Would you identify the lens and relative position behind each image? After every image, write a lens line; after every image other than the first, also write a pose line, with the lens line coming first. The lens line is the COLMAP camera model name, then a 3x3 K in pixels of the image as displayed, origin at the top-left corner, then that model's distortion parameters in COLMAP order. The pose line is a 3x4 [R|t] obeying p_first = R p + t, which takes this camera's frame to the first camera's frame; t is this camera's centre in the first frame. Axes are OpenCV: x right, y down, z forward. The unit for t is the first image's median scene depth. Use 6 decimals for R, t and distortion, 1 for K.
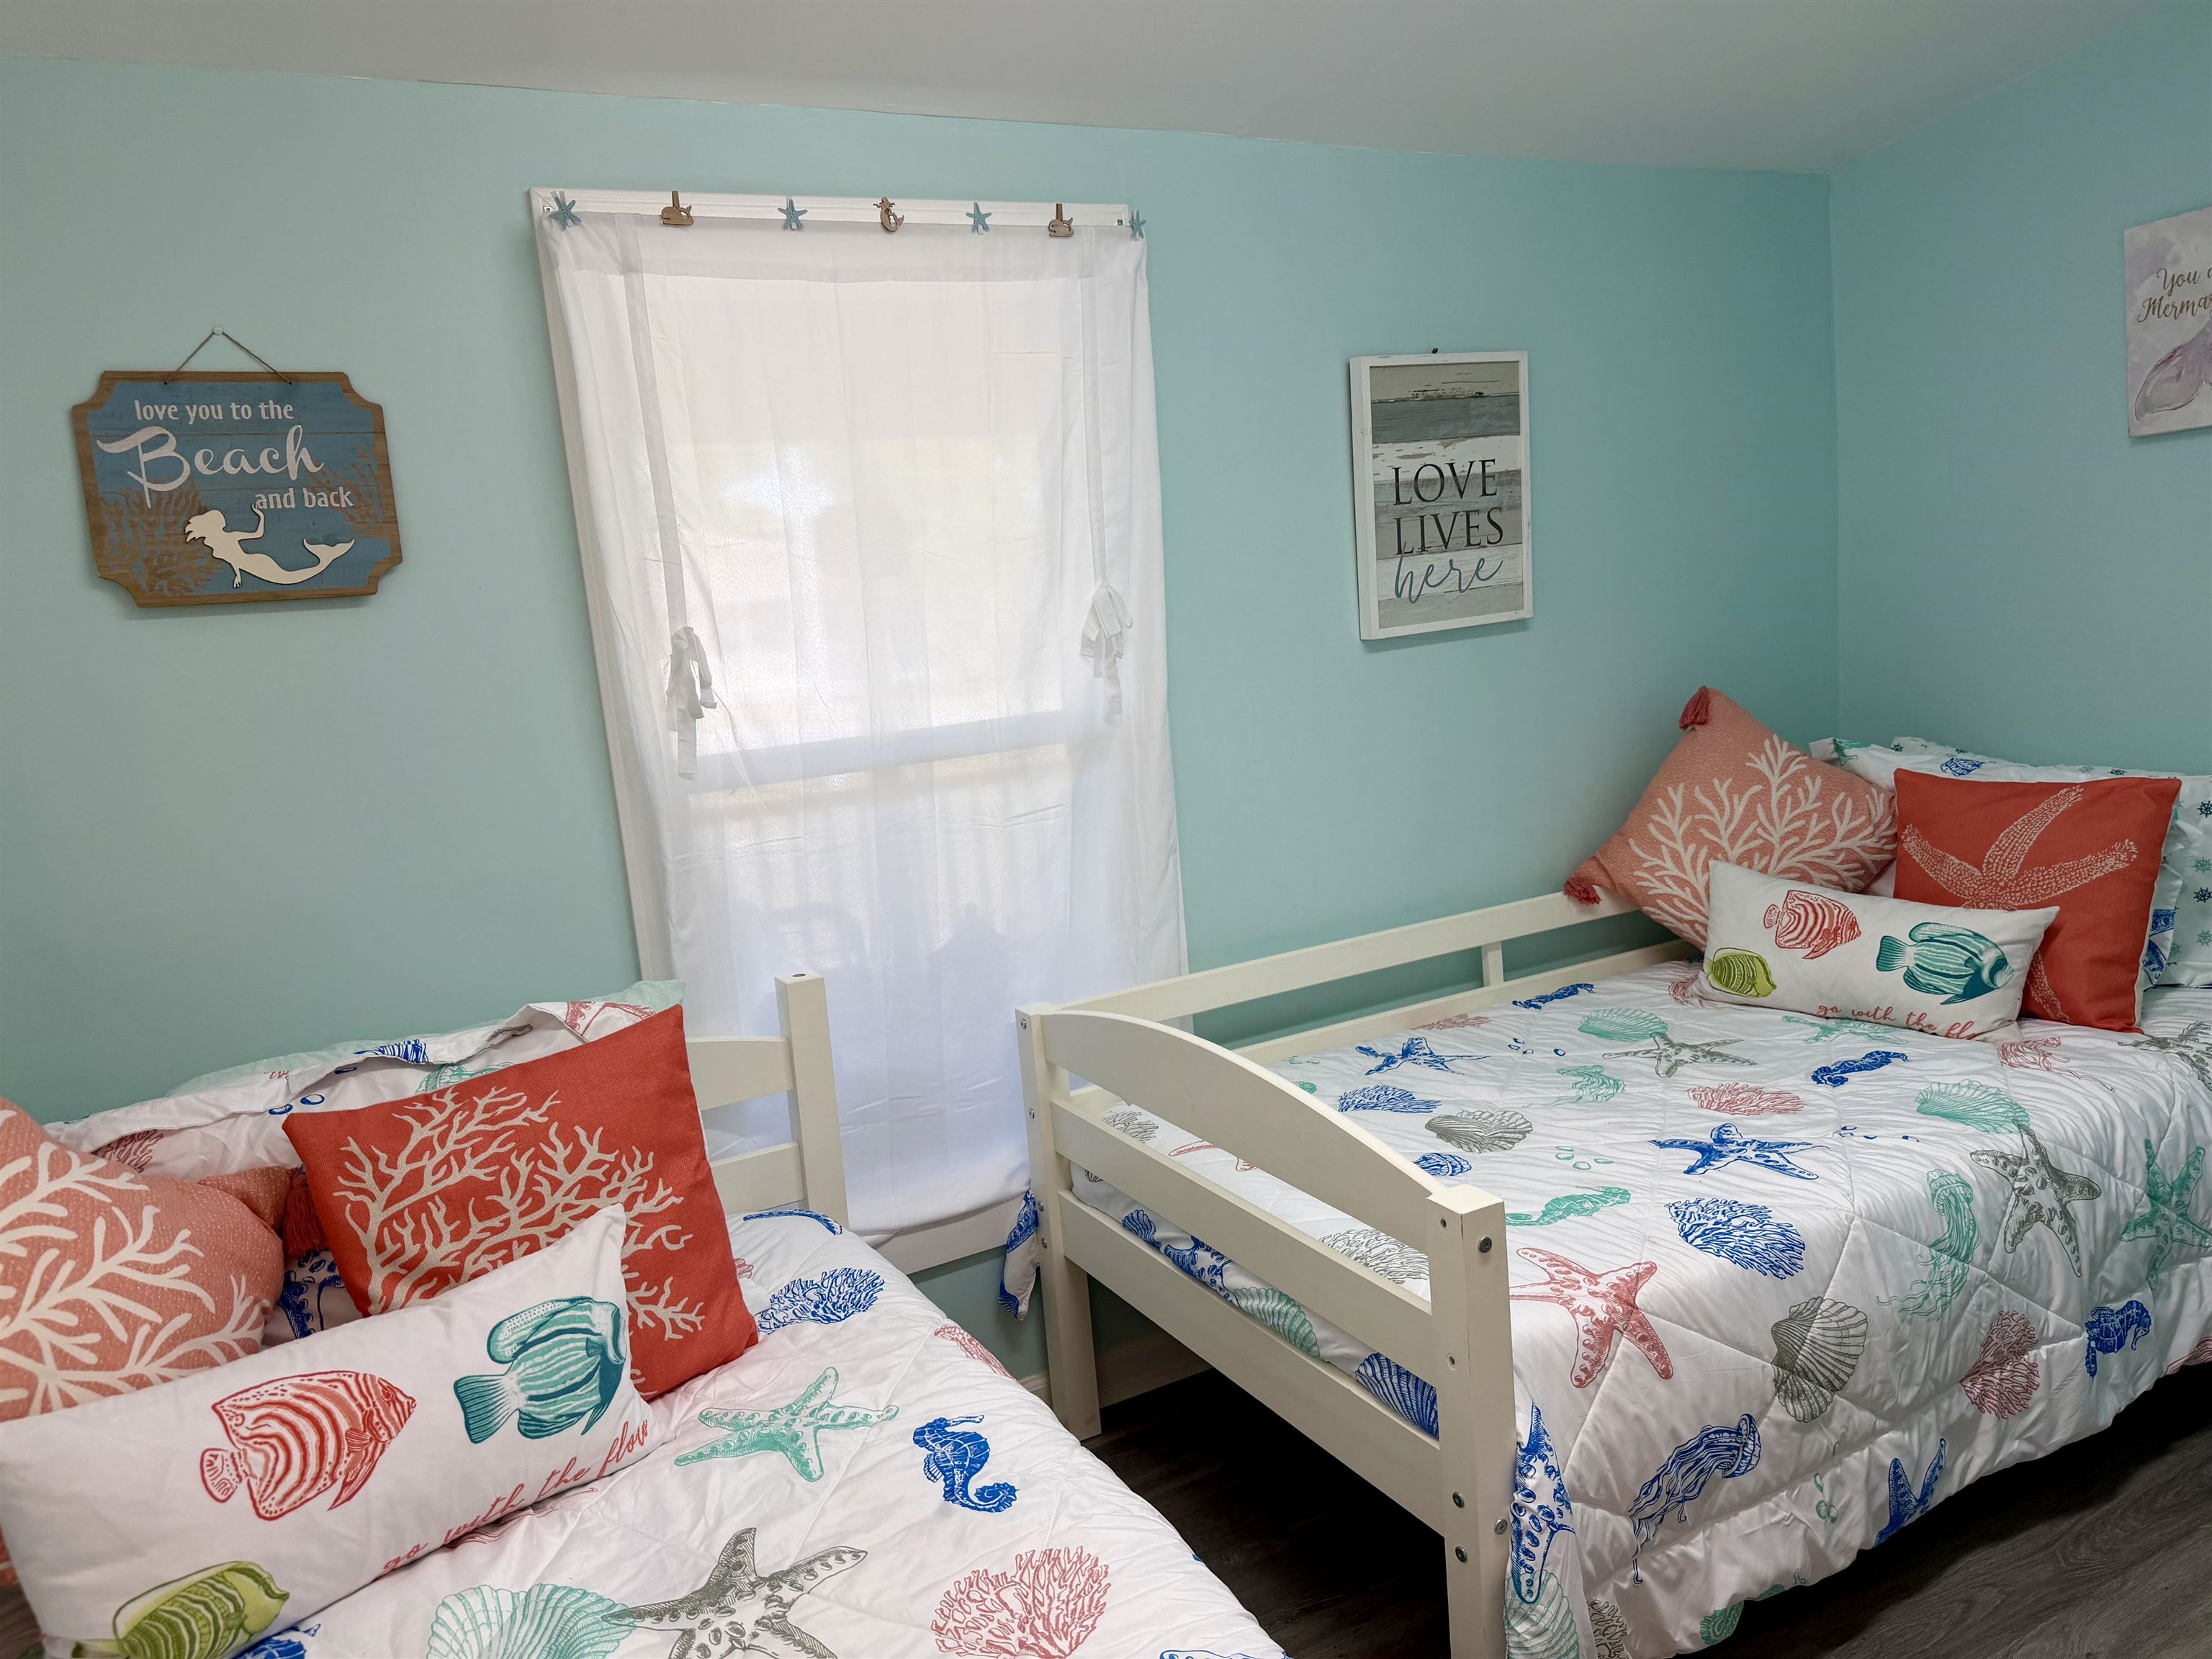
lens RADIAL K [[1555.0, 0, 1092.9], [0, 1555.0, 844.4], [0, 0, 1]] dist [0.043810, -0.062608]
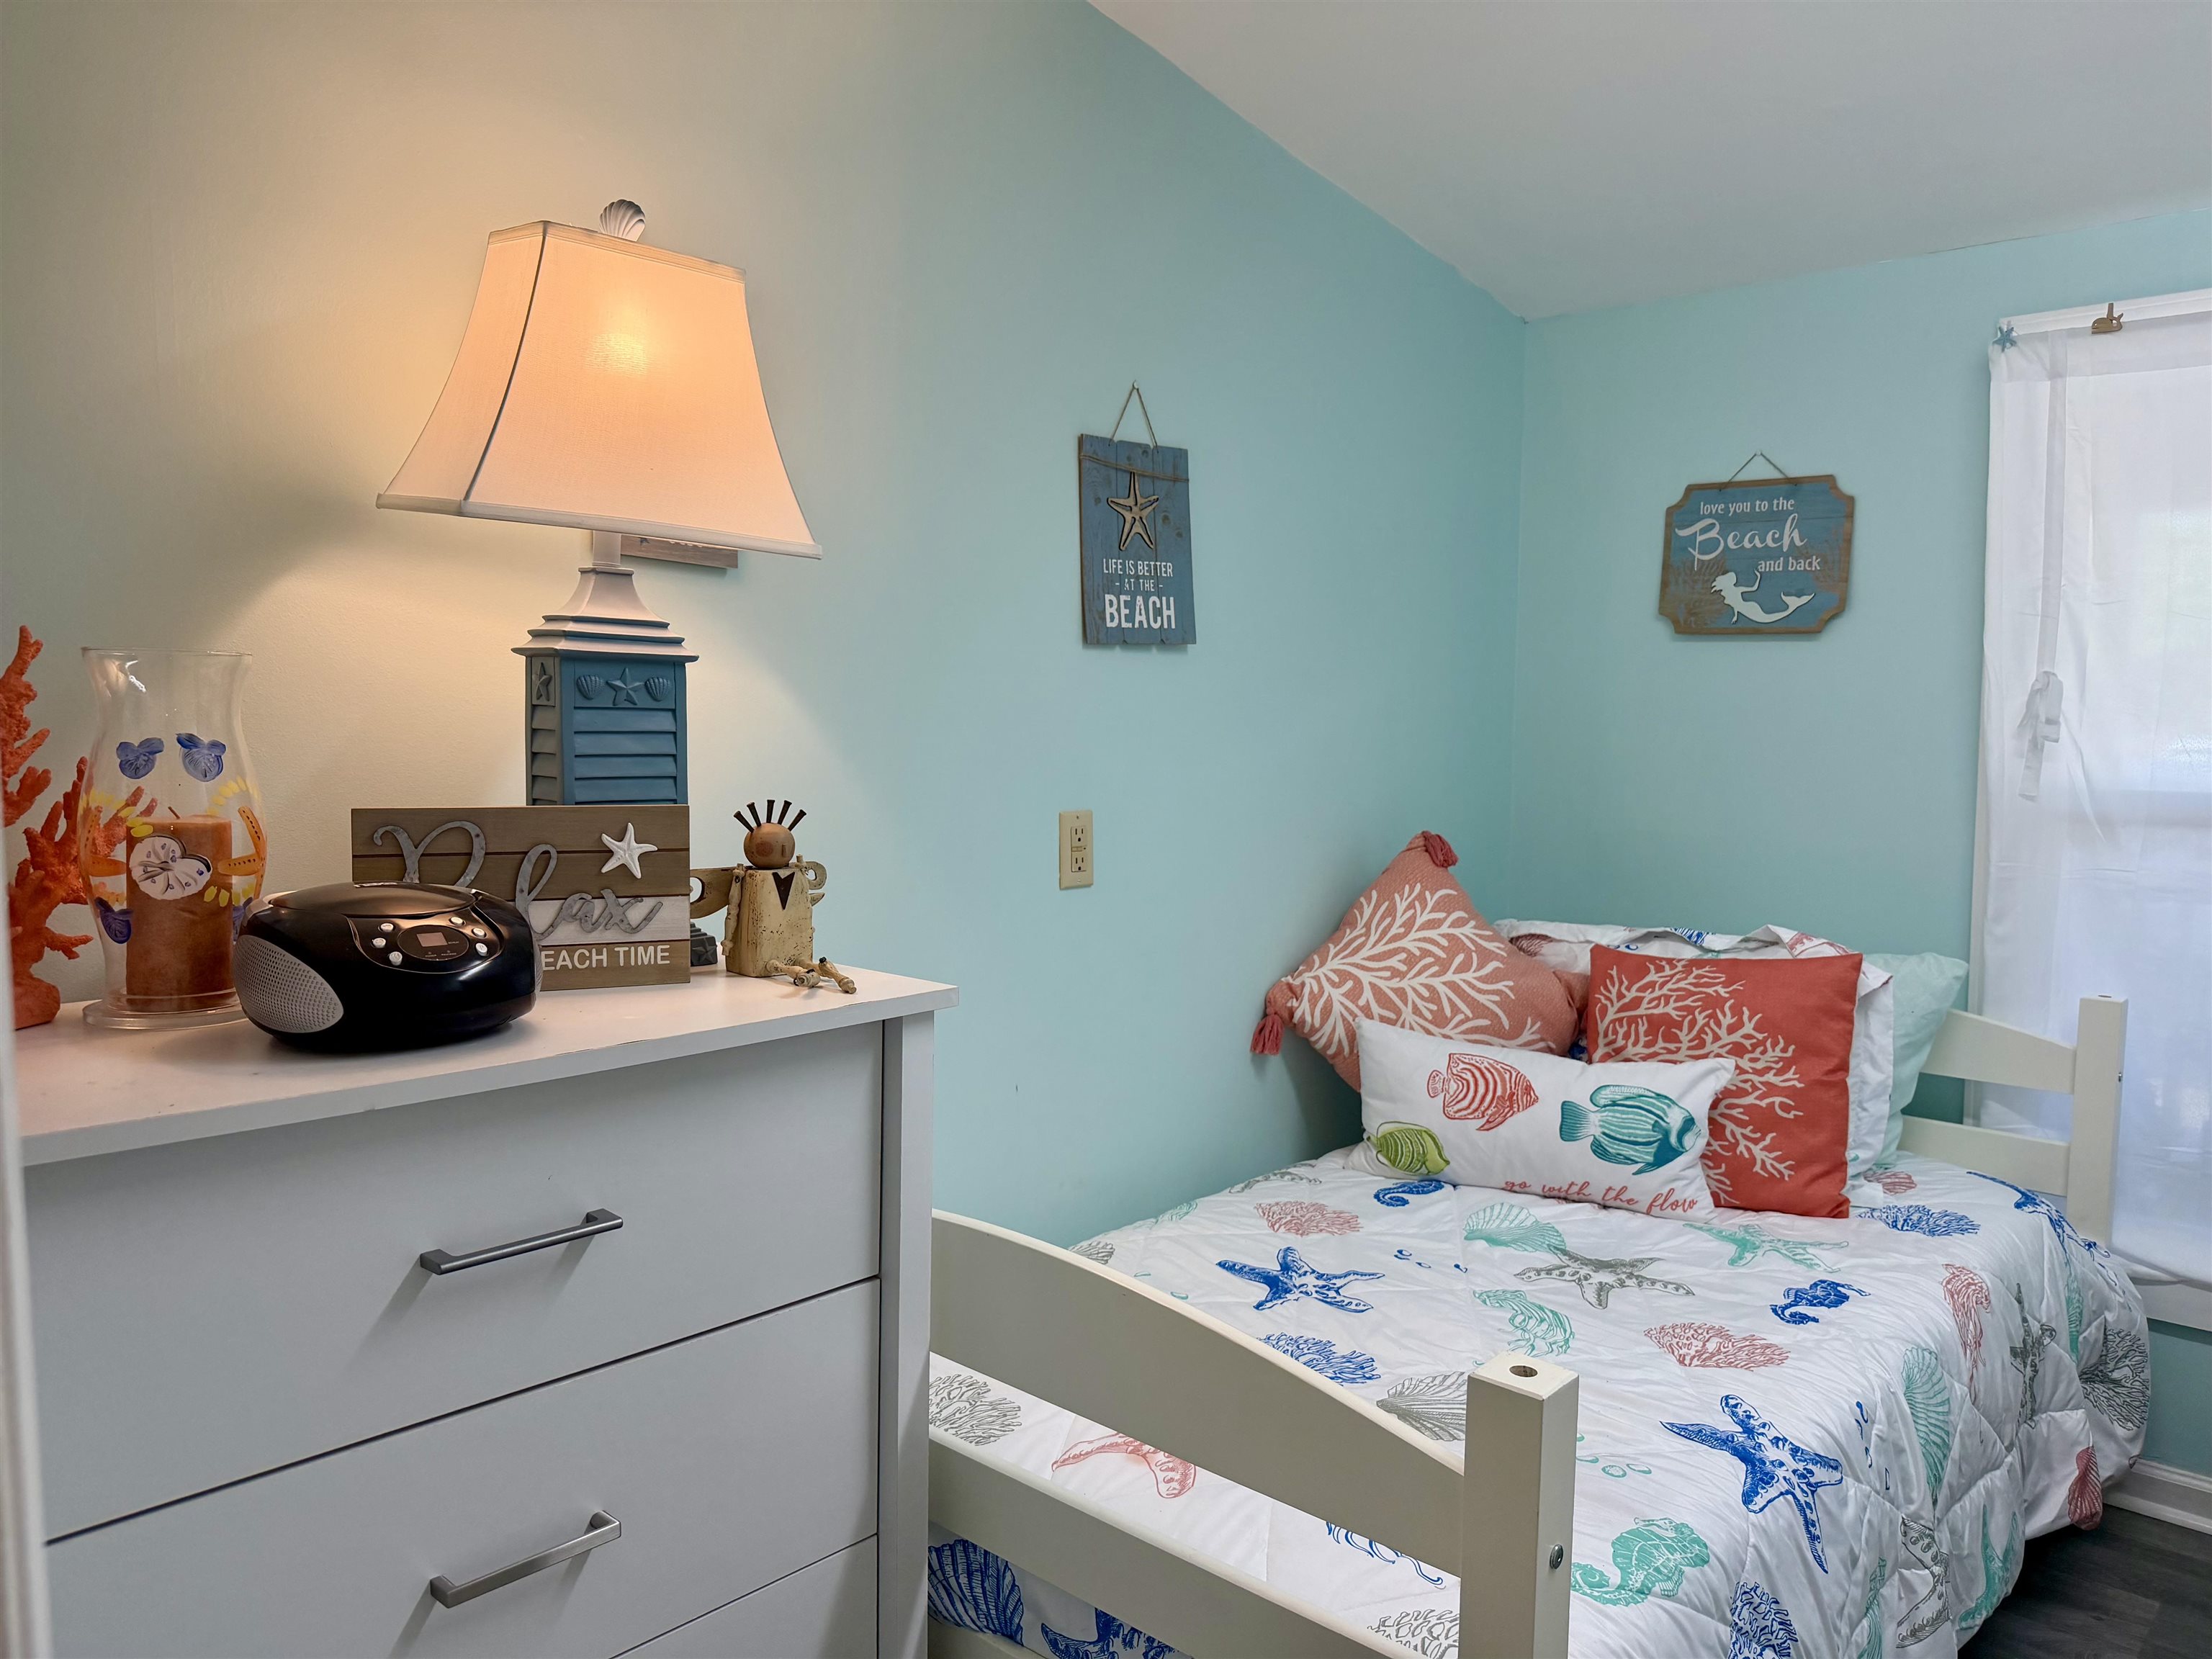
lens RADIAL K [[1555.0, 0, 1091.5], [0, 1555.0, 841.4], [0, 0, 1]] dist [0.043810, -0.062608]
pose [[0.329623, 0.172256, -0.928265, 0.674756], [-0.183075, 0.976214, 0.116145, -0.021802], [0.926192, 0.131658, 0.353318, -0.070372]]
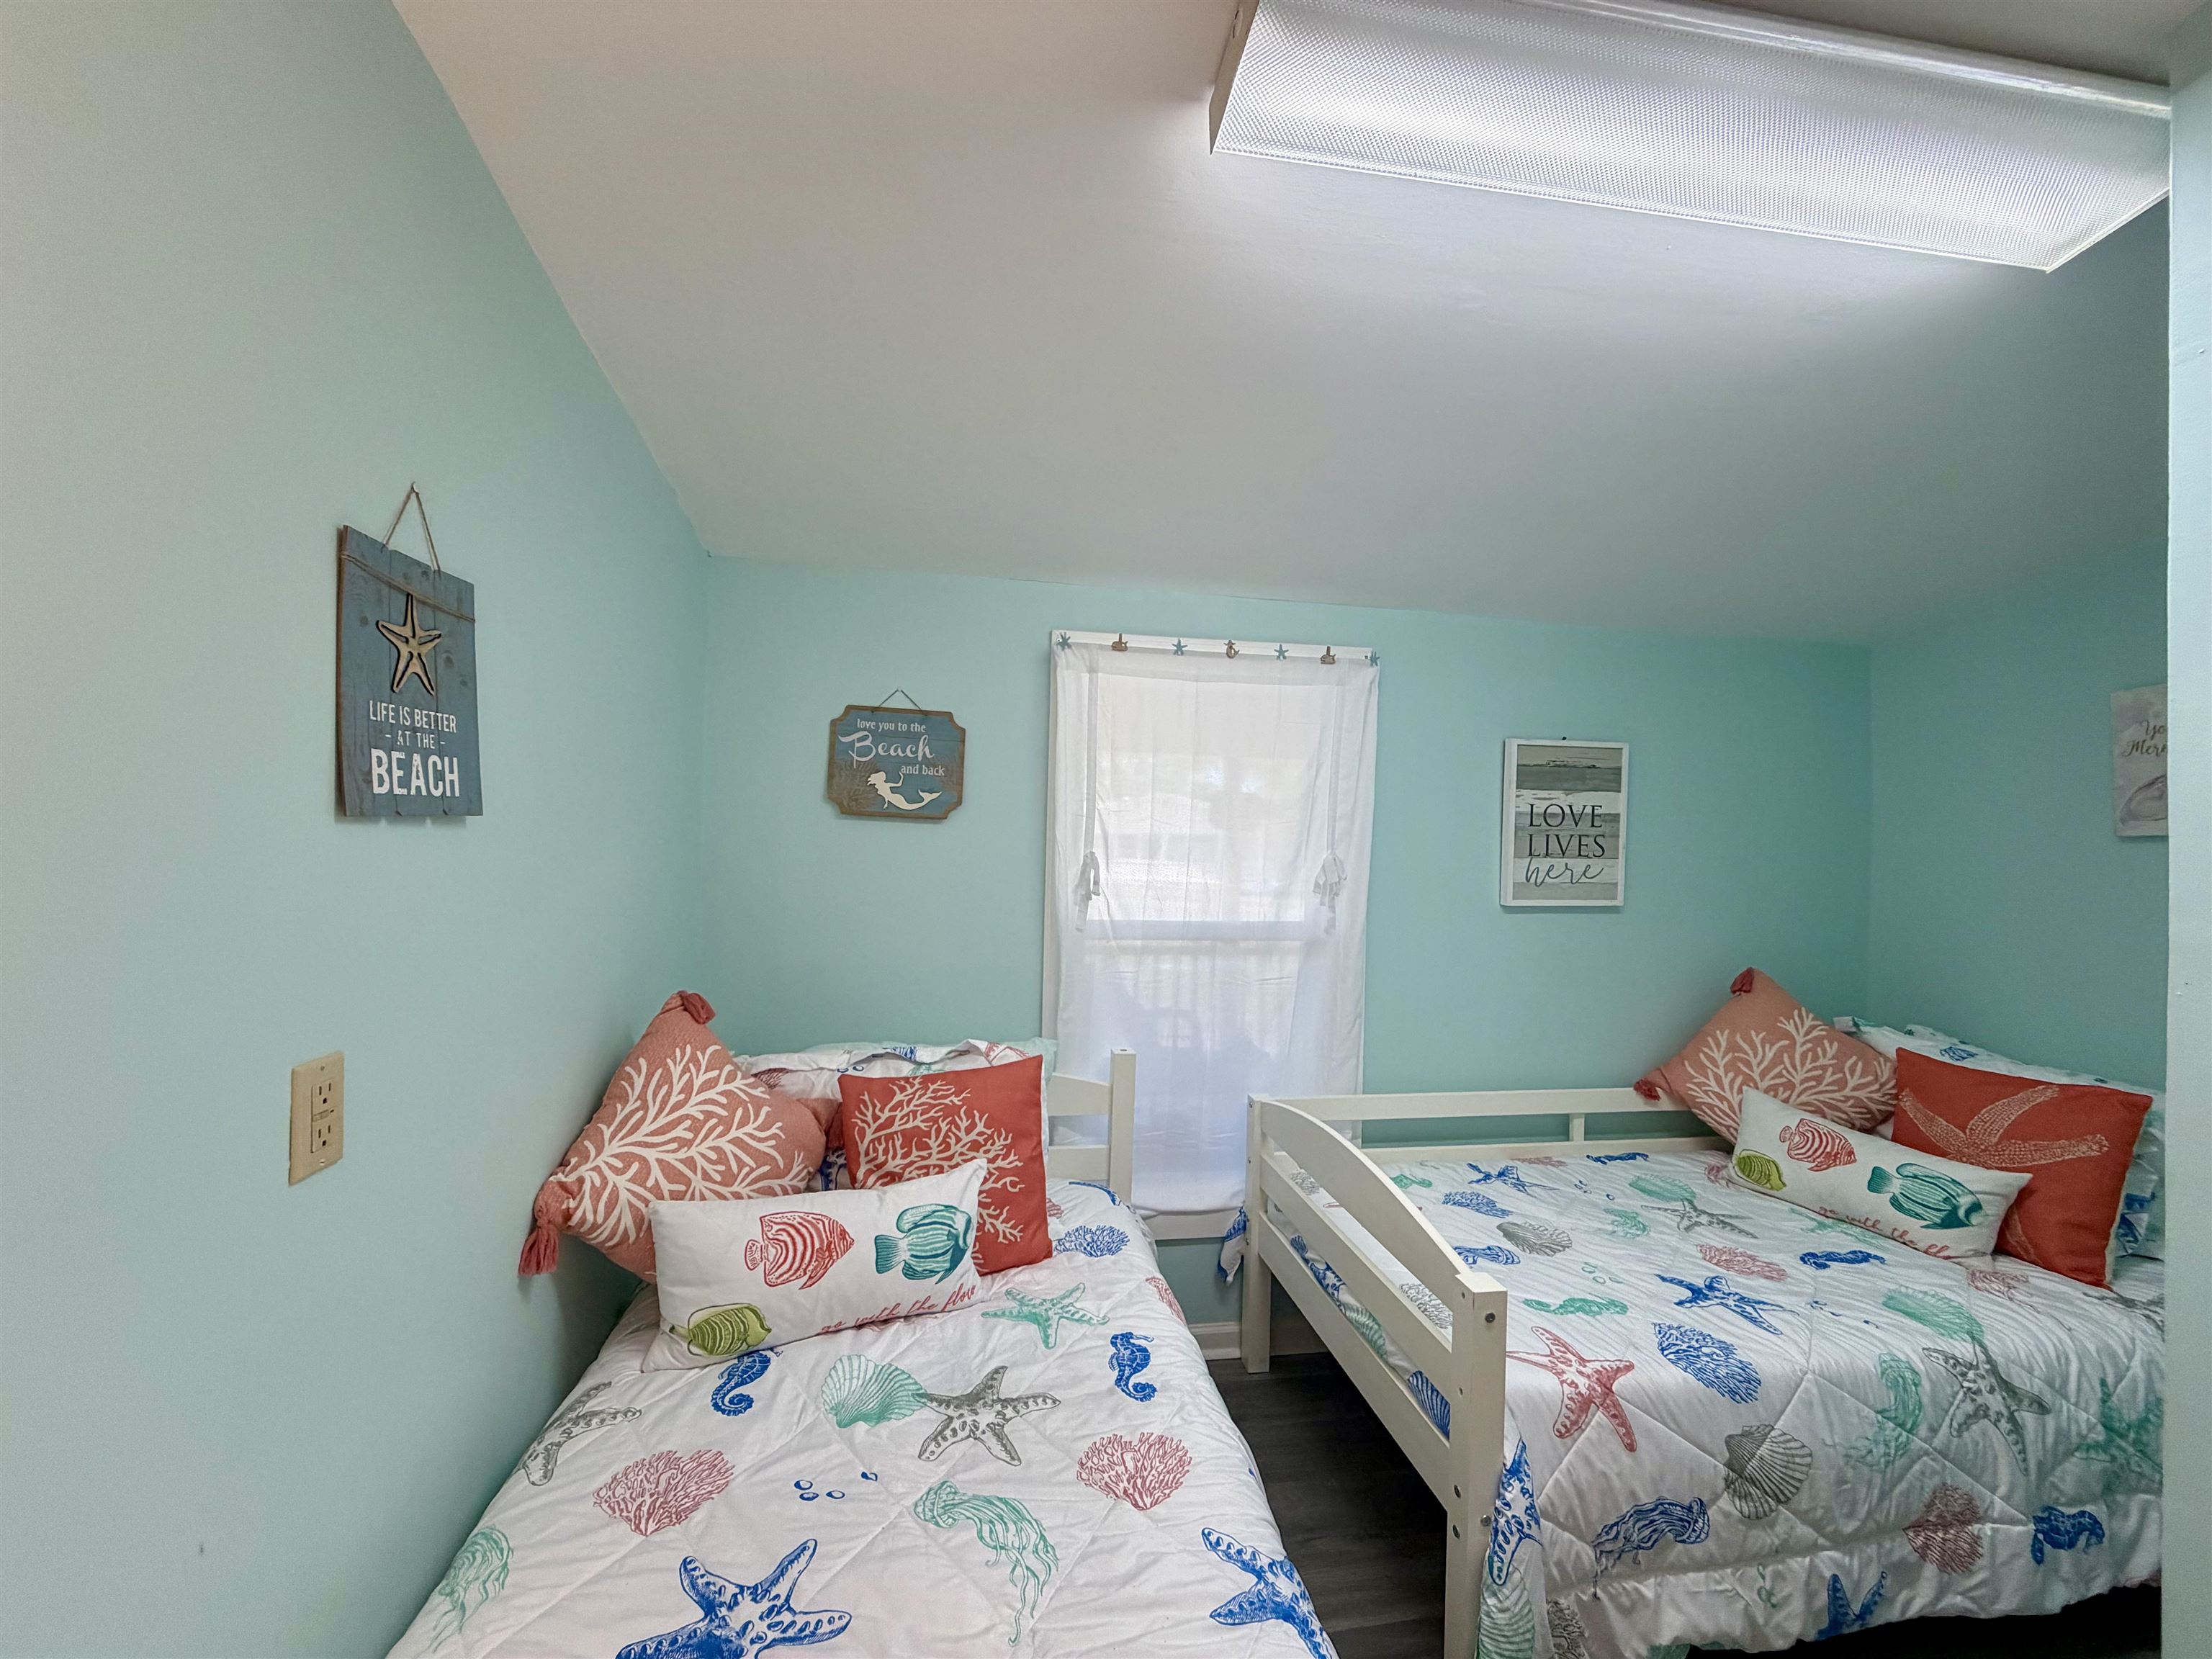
lens RADIAL K [[880.7, 0, 1100.0], [0, 880.7, 832.5], [0, 0, 1]] dist [-0.001366, 0.000252]
pose [[0.940689, 0.109199, -0.321215, 0.095495], [-0.159392, 0.978039, -0.134293, -0.022924], [0.299496, 0.177527, 0.937436, 0.002845]]
